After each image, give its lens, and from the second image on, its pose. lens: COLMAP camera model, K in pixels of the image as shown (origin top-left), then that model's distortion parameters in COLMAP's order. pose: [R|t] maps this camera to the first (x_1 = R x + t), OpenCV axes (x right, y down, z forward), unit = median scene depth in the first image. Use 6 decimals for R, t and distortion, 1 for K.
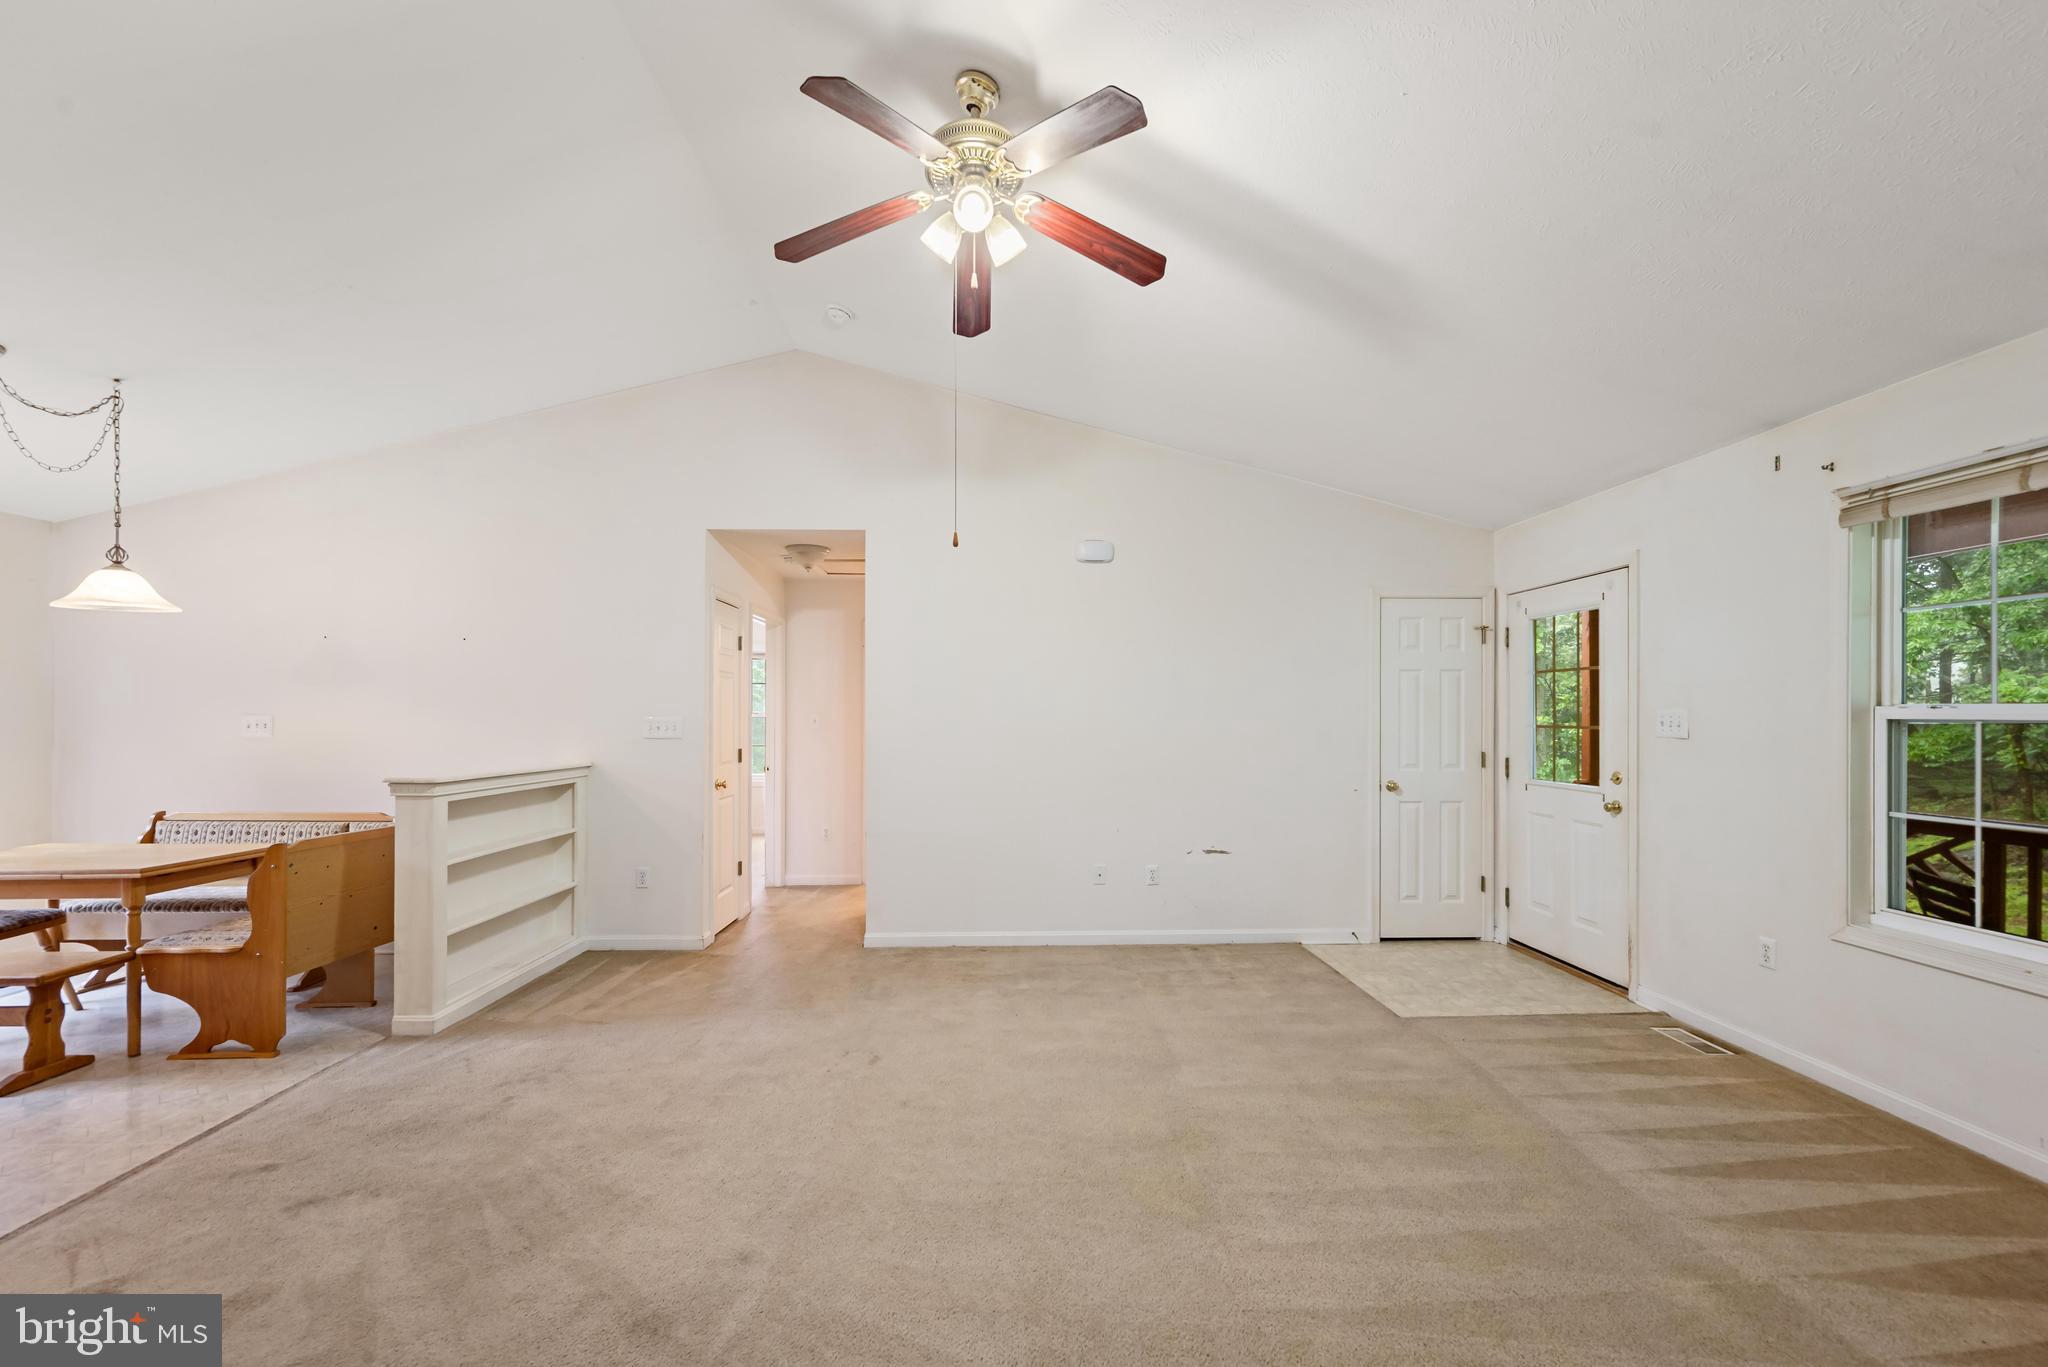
lens RADIAL K [[827.6, 0, 1026.1], [0, 827.6, 716.8], [0, 0, 1]] dist [-0.001350, 0.000843]
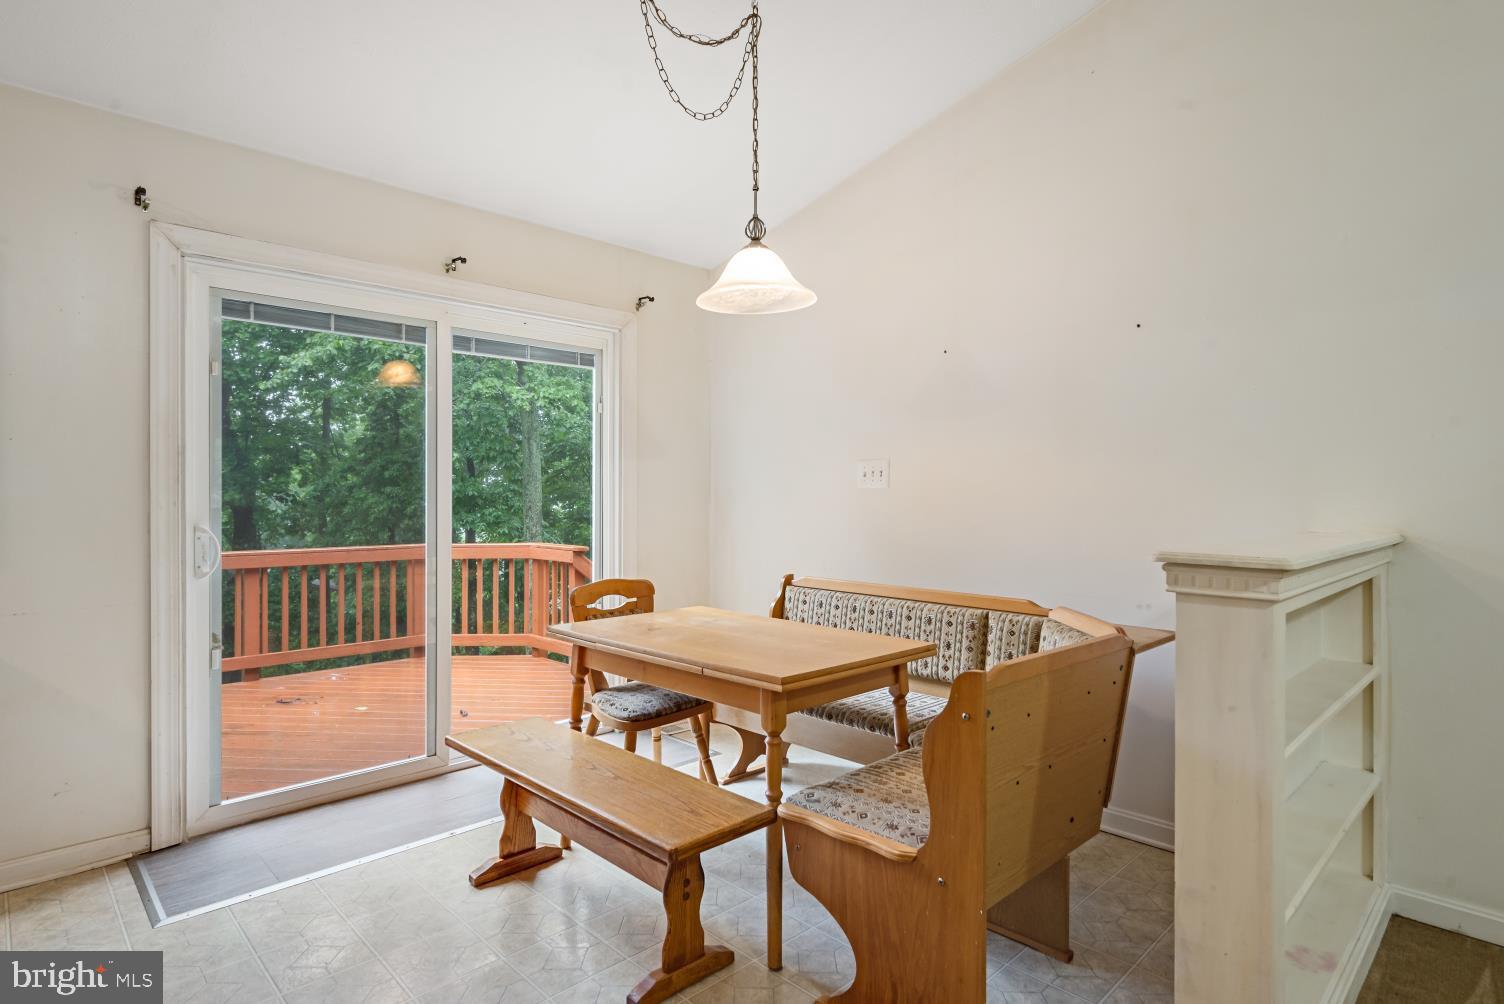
lens RADIAL K [[792.0, 0, 756.7], [0, 792.0, 495.8], [0, 0, 1]] dist [-0.008150, 0.000570]
pose [[0.677372, -0.000237, -0.735641, -0.561796], [0.000931, 0.999999, 0.000535, 0.039788], [0.735640, -0.001047, 0.677371, 0.507158]]
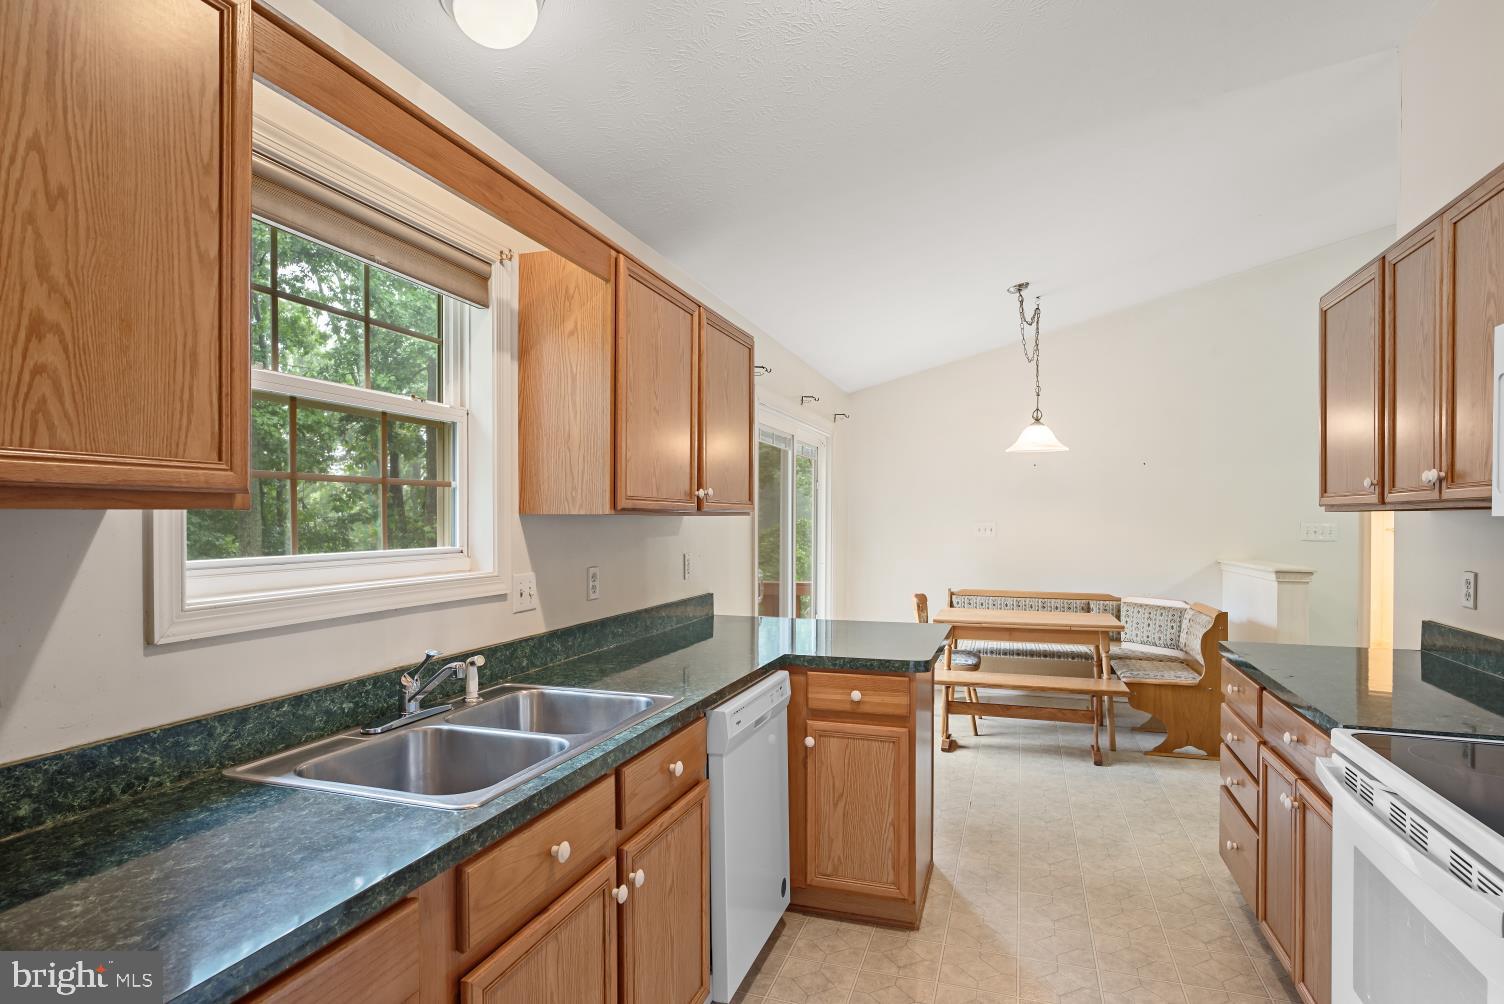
lens RADIAL K [[792.0, 0, 742.7], [0, 792.0, 514.5], [0, 0, 1]] dist [-0.008150, 0.000570]
pose [[0.924029, -0.002546, -0.382315, -1.011568], [-0.001449, 0.999947, -0.010160, -0.000222], [0.382321, 0.009942, 0.923976, -0.507232]]
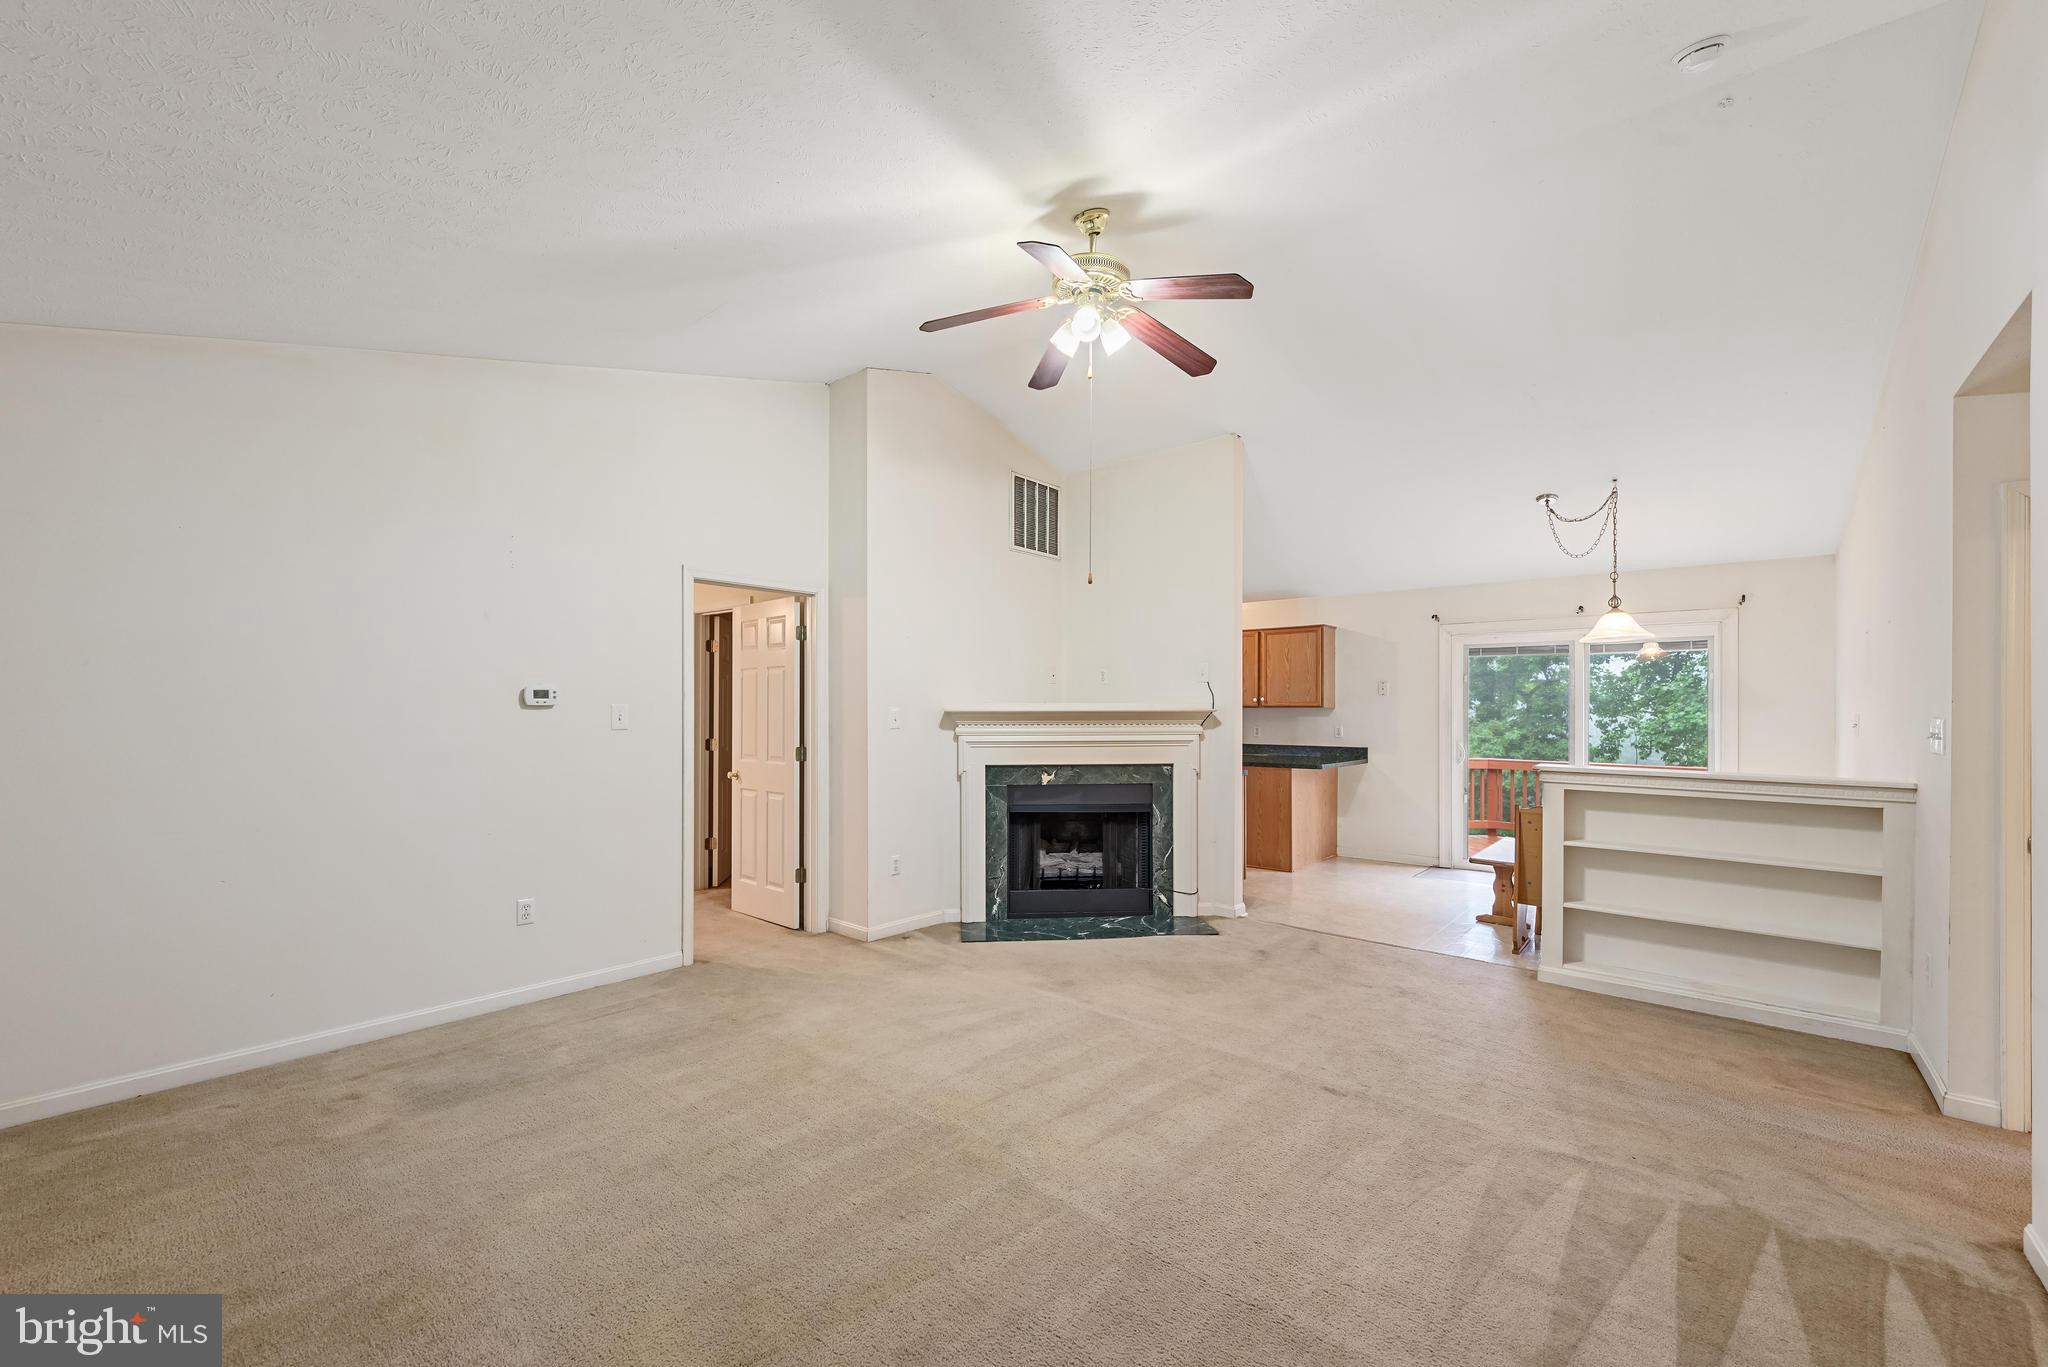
lens RADIAL K [[827.6, 0, 1031.6], [0, 827.6, 701.9], [0, 0, 1]] dist [-0.001350, 0.000843]
pose [[-0.672113, -0.011130, -0.740365, 0.619620], [-0.006347, 0.999937, -0.009270, -0.003134], [0.740421, -0.001532, -0.672142, 1.176984]]
